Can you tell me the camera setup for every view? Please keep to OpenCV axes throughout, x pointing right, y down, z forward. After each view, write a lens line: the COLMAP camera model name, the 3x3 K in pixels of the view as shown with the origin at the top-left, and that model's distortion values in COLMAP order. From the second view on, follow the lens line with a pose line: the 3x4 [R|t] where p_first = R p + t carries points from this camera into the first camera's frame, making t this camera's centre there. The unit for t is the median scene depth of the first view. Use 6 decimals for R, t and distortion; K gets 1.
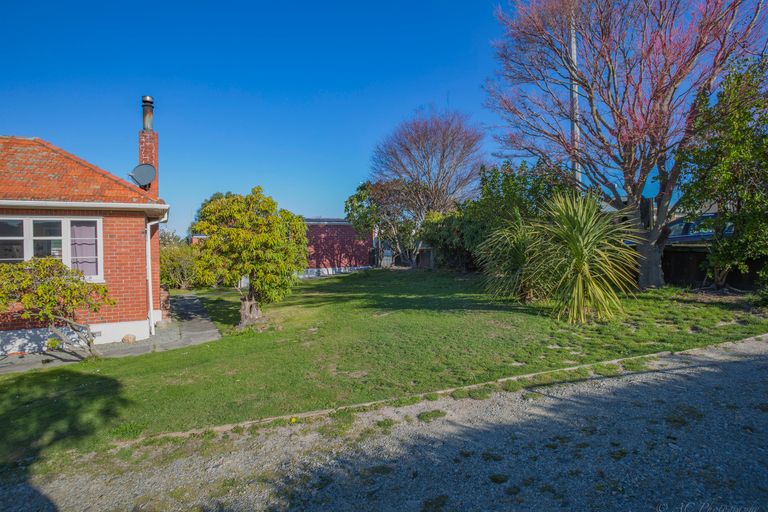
lens RADIAL K [[442.0, 0, 399.0], [0, 442.0, 249.2], [0, 0, 1]] dist [-0.049245, 0.030668]
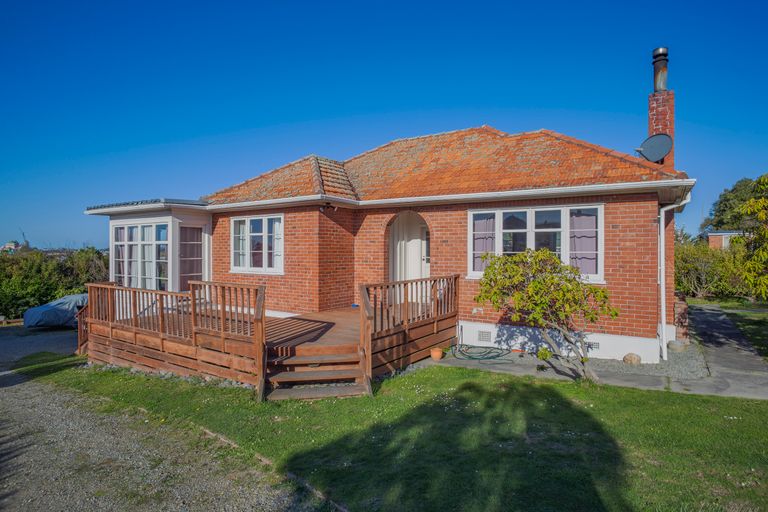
lens RADIAL K [[442.0, 0, 375.3], [0, 442.0, 254.3], [0, 0, 1]] dist [-0.049245, 0.030668]
pose [[0.467540, 0.019827, -0.883749, -0.154516], [-0.011934, 0.999799, 0.016117, 0.013255], [0.883891, 0.003012, 0.467683, 0.234230]]
